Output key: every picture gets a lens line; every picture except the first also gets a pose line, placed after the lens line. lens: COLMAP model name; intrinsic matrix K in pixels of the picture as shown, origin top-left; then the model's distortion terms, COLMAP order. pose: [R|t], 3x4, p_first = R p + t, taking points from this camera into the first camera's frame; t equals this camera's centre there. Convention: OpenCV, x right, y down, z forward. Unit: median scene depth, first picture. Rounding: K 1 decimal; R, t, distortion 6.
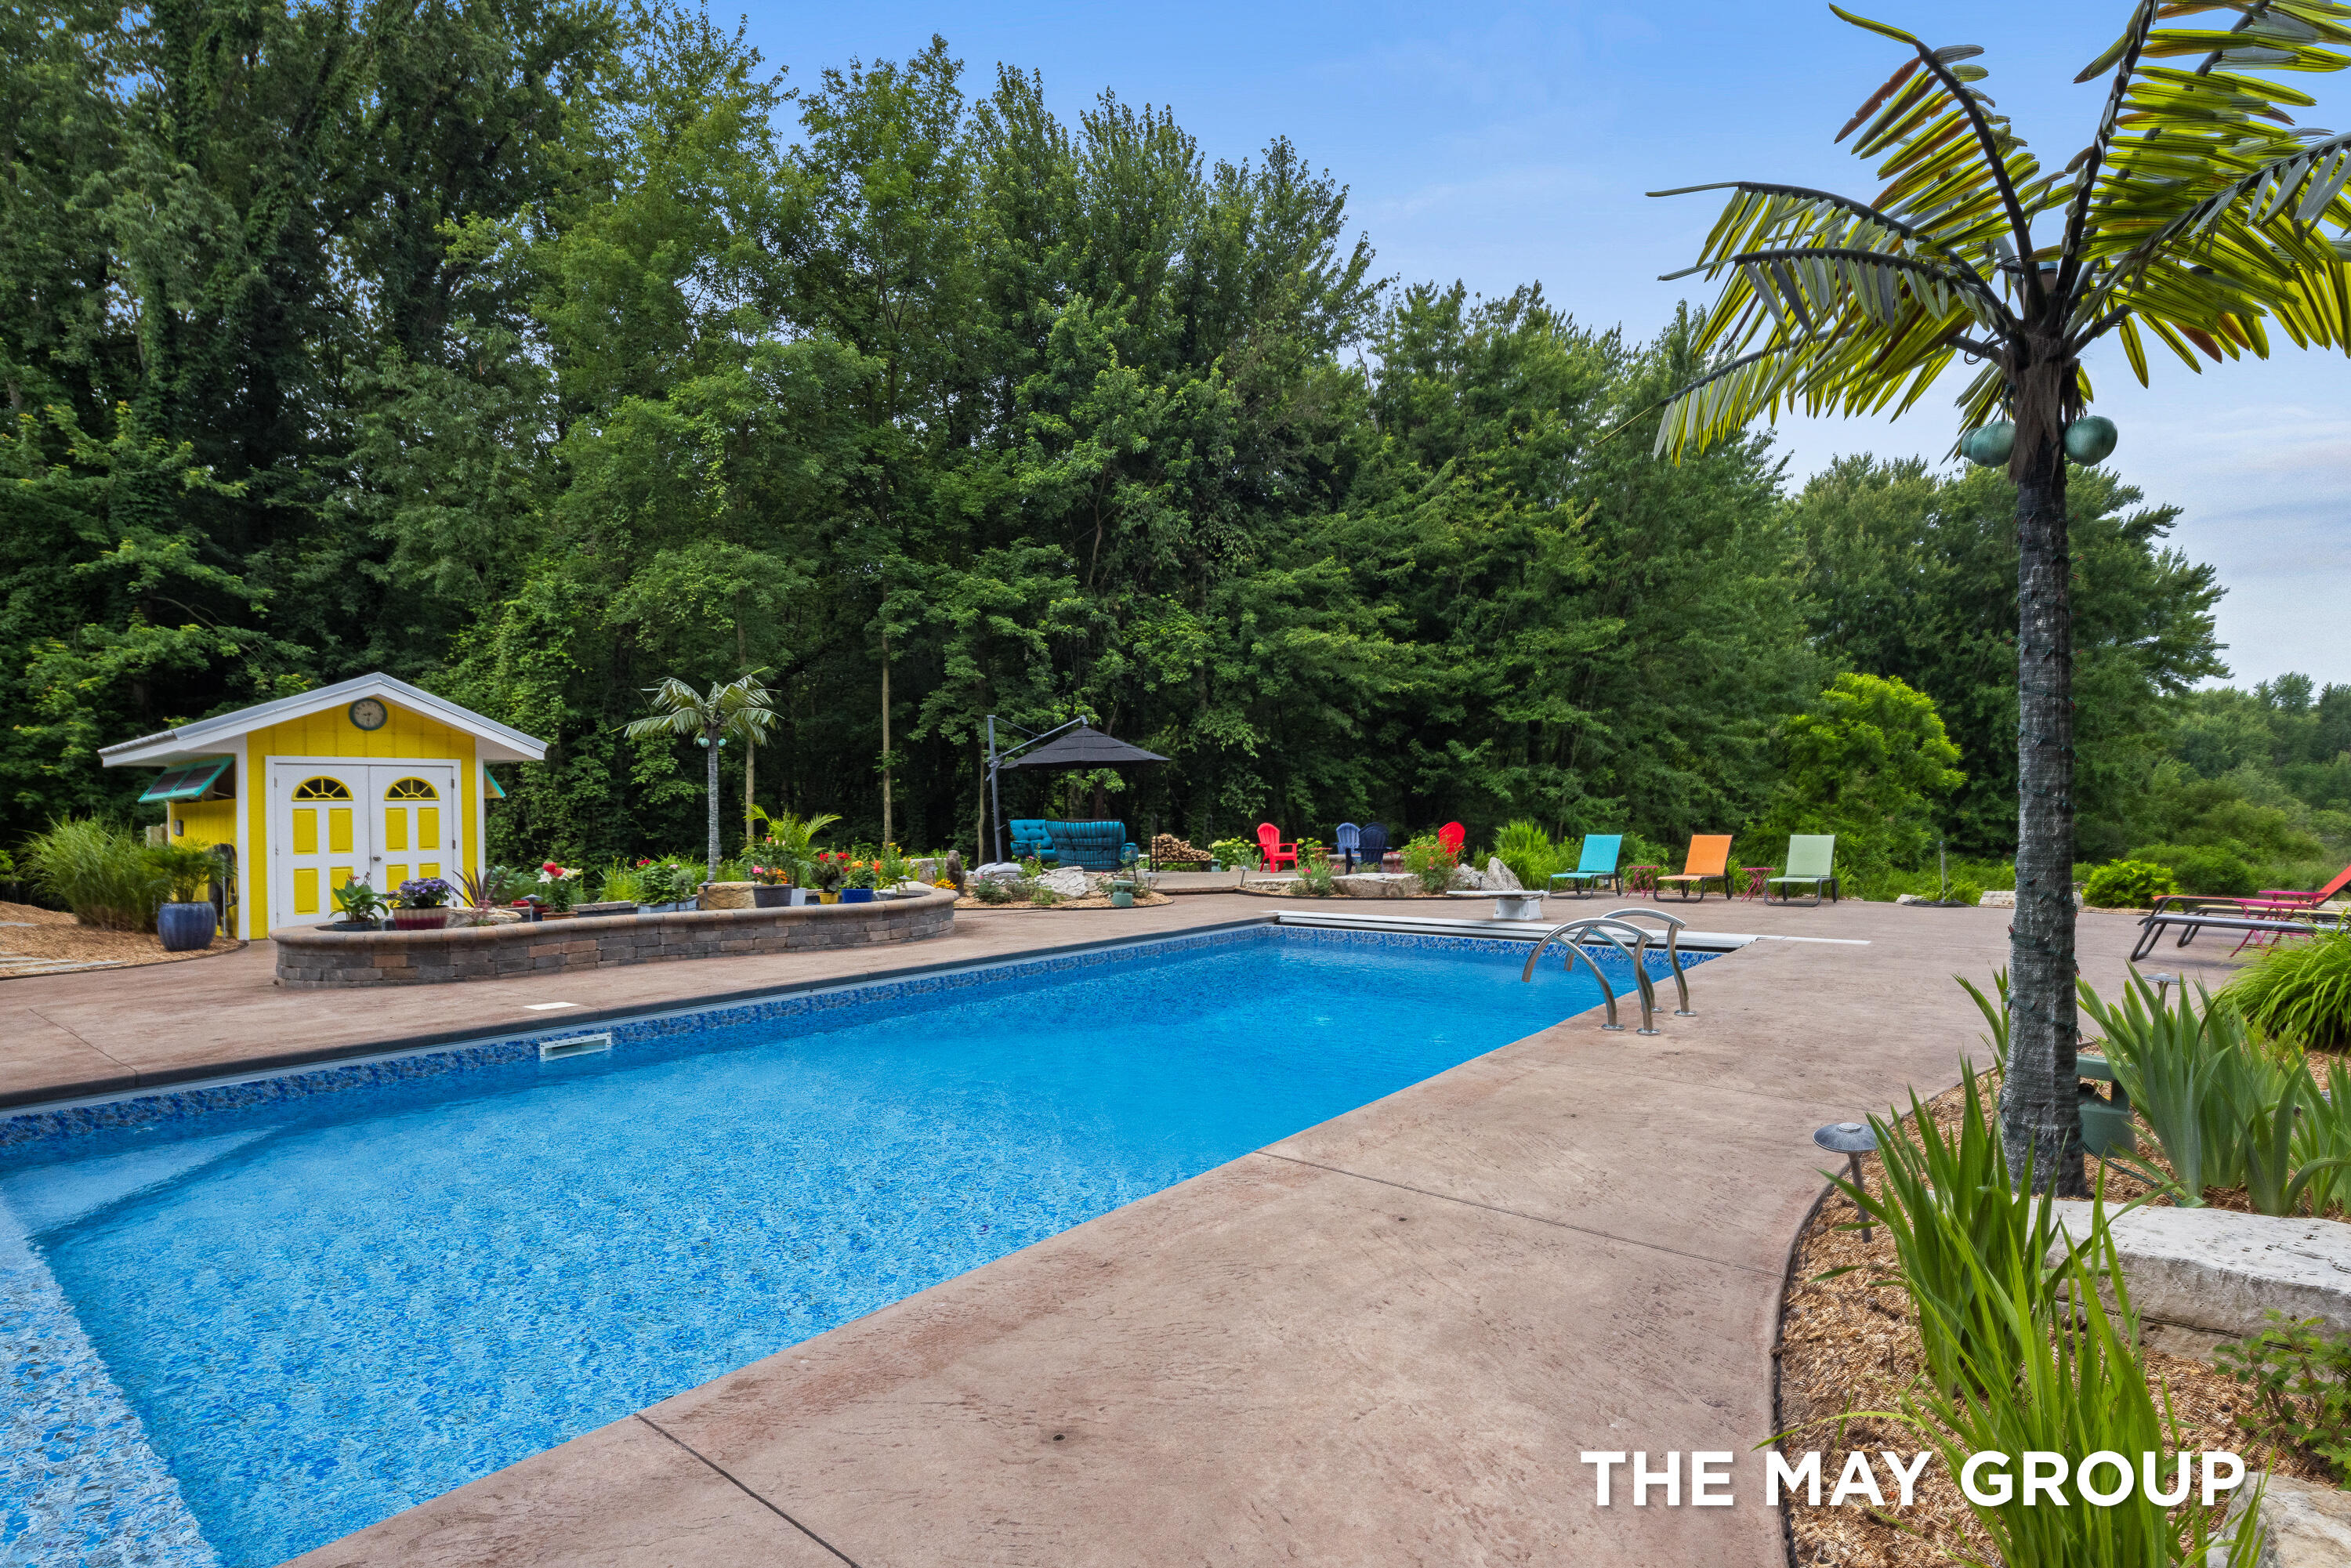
lens RADIAL K [[1135.4, 0, 1163.6], [0, 1135.4, 808.6], [0, 0, 1]] dist [-0.003209, -0.001006]
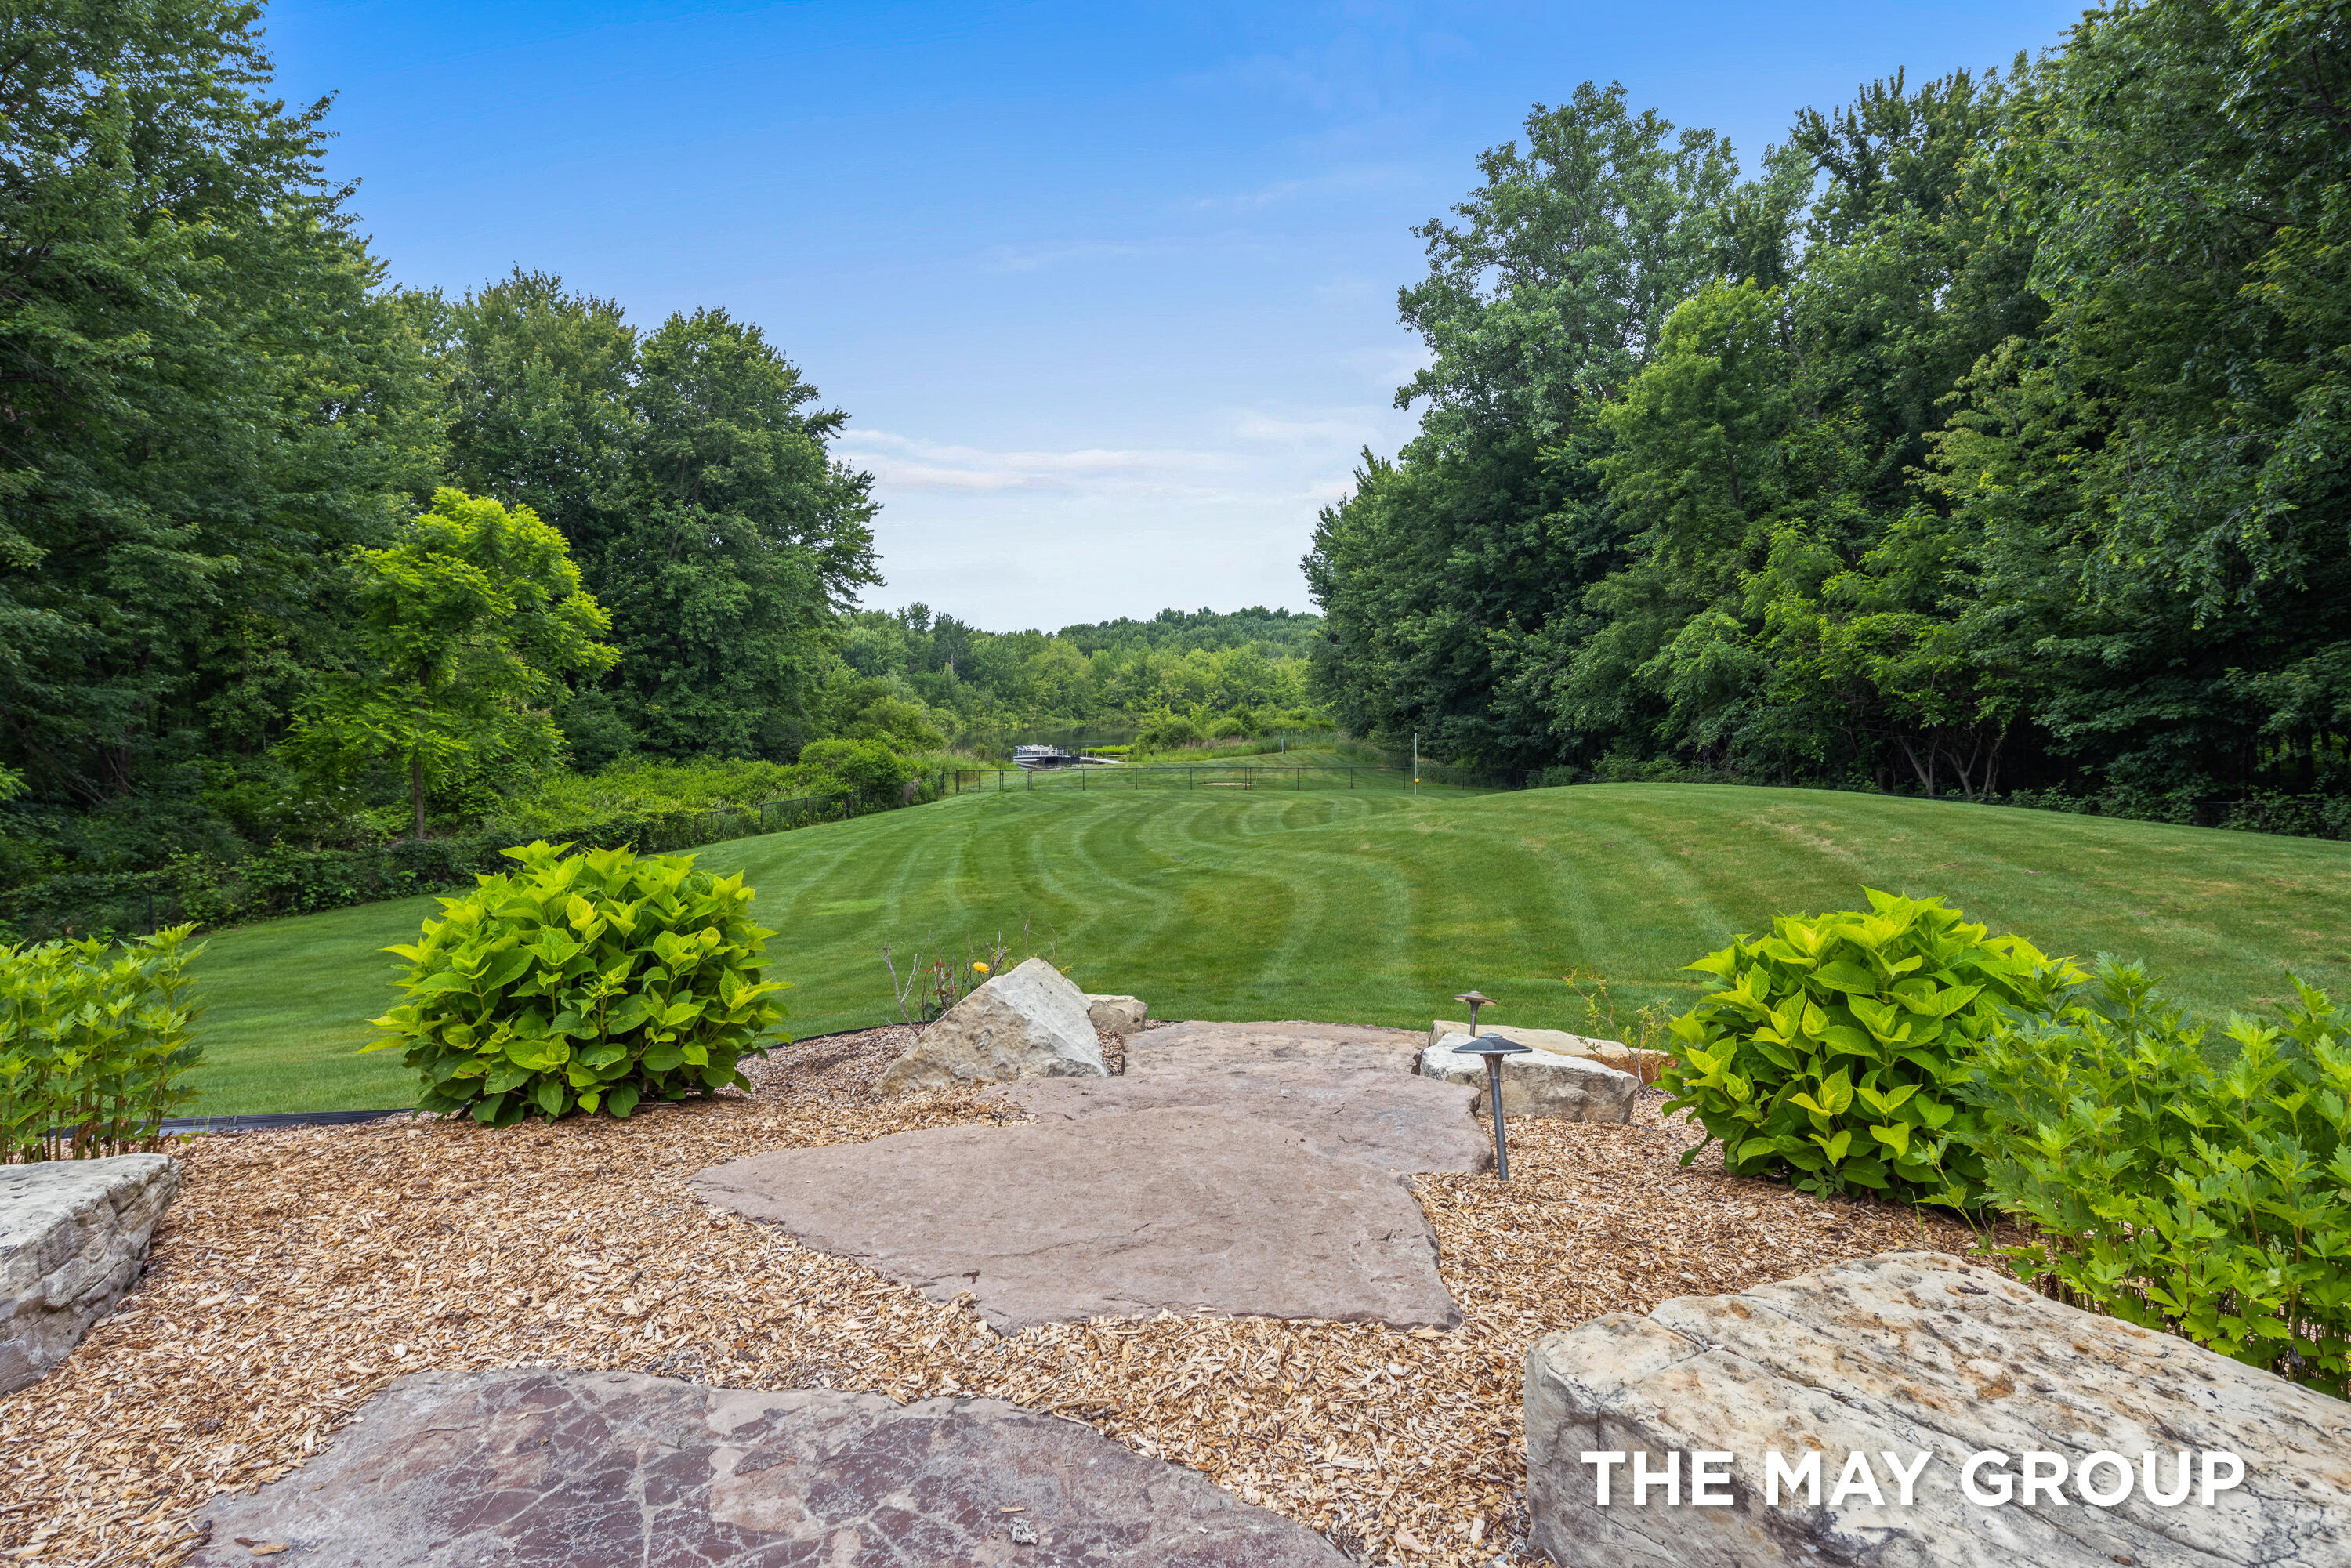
lens RADIAL K [[1140.7, 0, 1174.9], [0, 1140.7, 704.9], [0, 0, 1]] dist [-0.000798, -0.000972]
pose [[0.533268, 0.004814, 0.845933, 0.283166], [-0.003038, 0.999988, -0.003776, 0.007202], [-0.845941, -0.000556, 0.533276, 0.306665]]
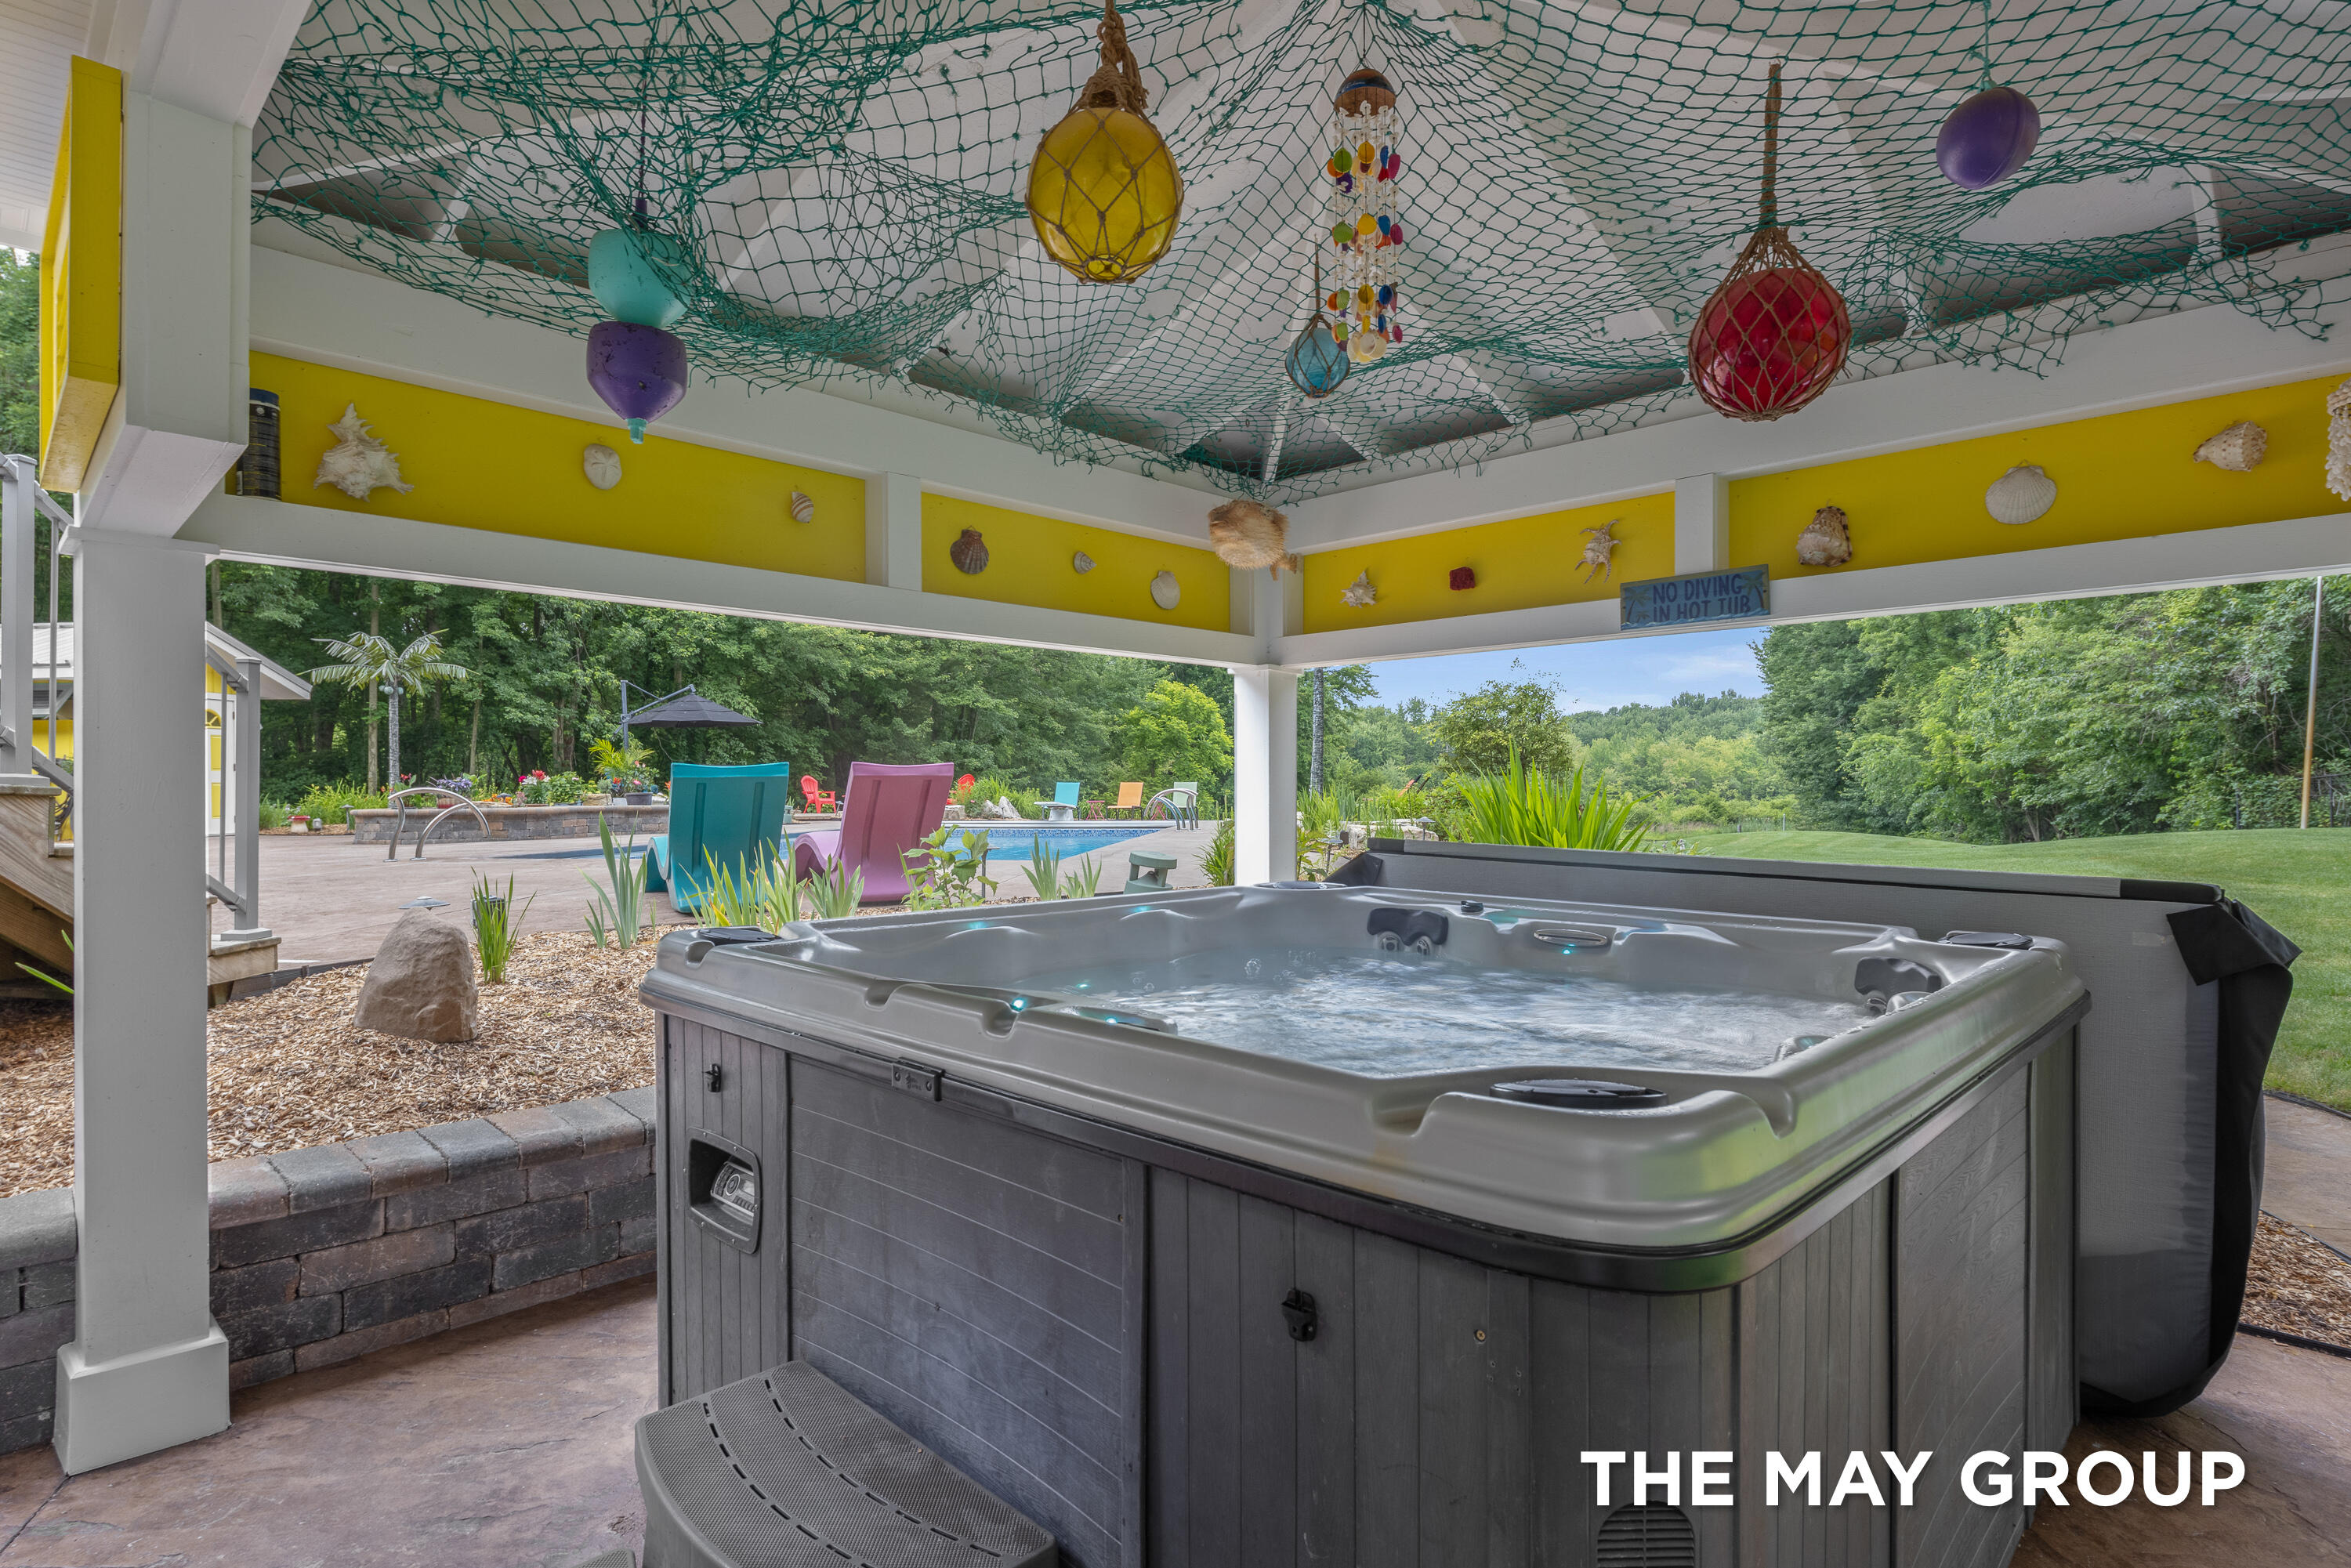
lens RADIAL K [[1192.7, 0, 1175.5], [0, 1192.7, 784.0], [0, 0, 1]] dist [-0.002716, -0.000199]
pose [[0.834174, 0.014783, 0.551303, -0.172621], [-0.011227, 0.999889, -0.009825, 0.017453], [-0.551386, 0.002007, 0.834248, -0.197281]]
